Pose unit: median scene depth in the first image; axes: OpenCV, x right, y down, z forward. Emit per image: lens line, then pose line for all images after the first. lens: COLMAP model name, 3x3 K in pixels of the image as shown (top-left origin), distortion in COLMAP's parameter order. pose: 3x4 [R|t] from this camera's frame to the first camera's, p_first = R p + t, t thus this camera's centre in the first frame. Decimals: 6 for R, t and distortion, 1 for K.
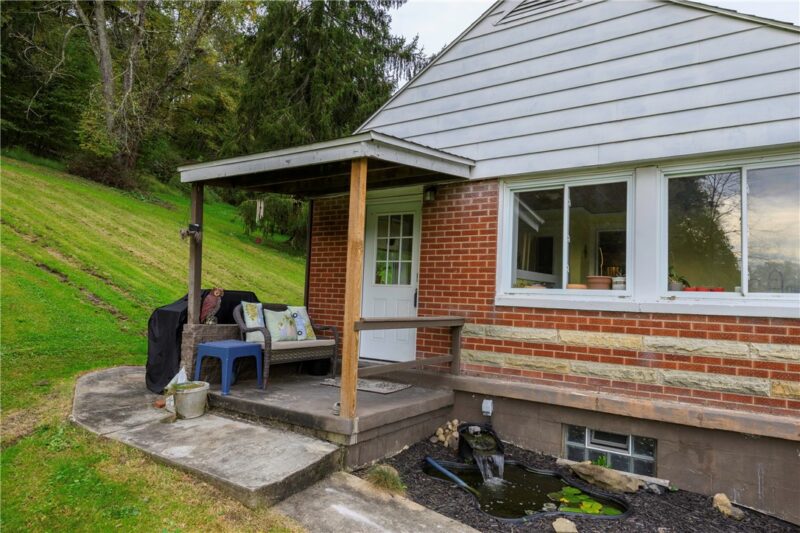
lens RADIAL K [[491.5, 0, 400.0], [0, 491.5, 266.5], [0, 0, 1]] dist [-0.000434, 0.000238]
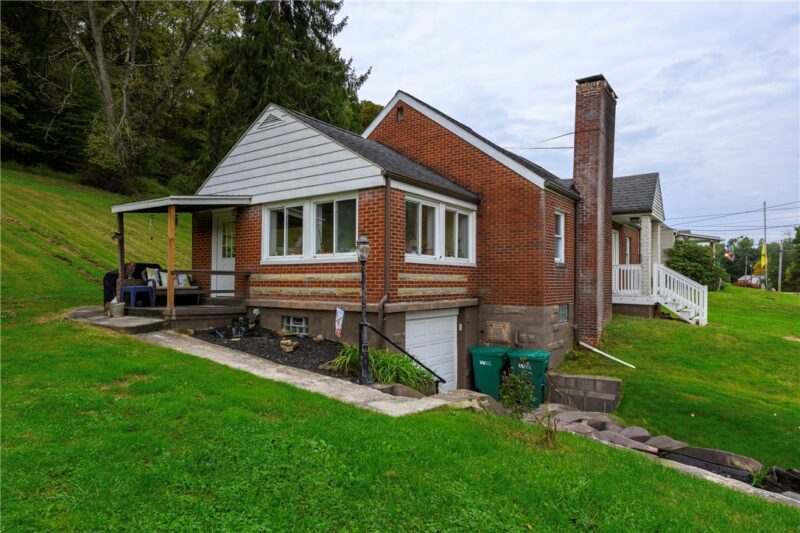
lens RADIAL K [[491.5, 0, 400.0], [0, 491.5, 266.5], [0, 0, 1]] dist [-0.000434, 0.000238]
pose [[0.998385, -0.037920, -0.042300, 0.842968], [0.039400, 0.998620, 0.034736, 0.035320], [0.040924, -0.036346, 0.998501, -1.038348]]
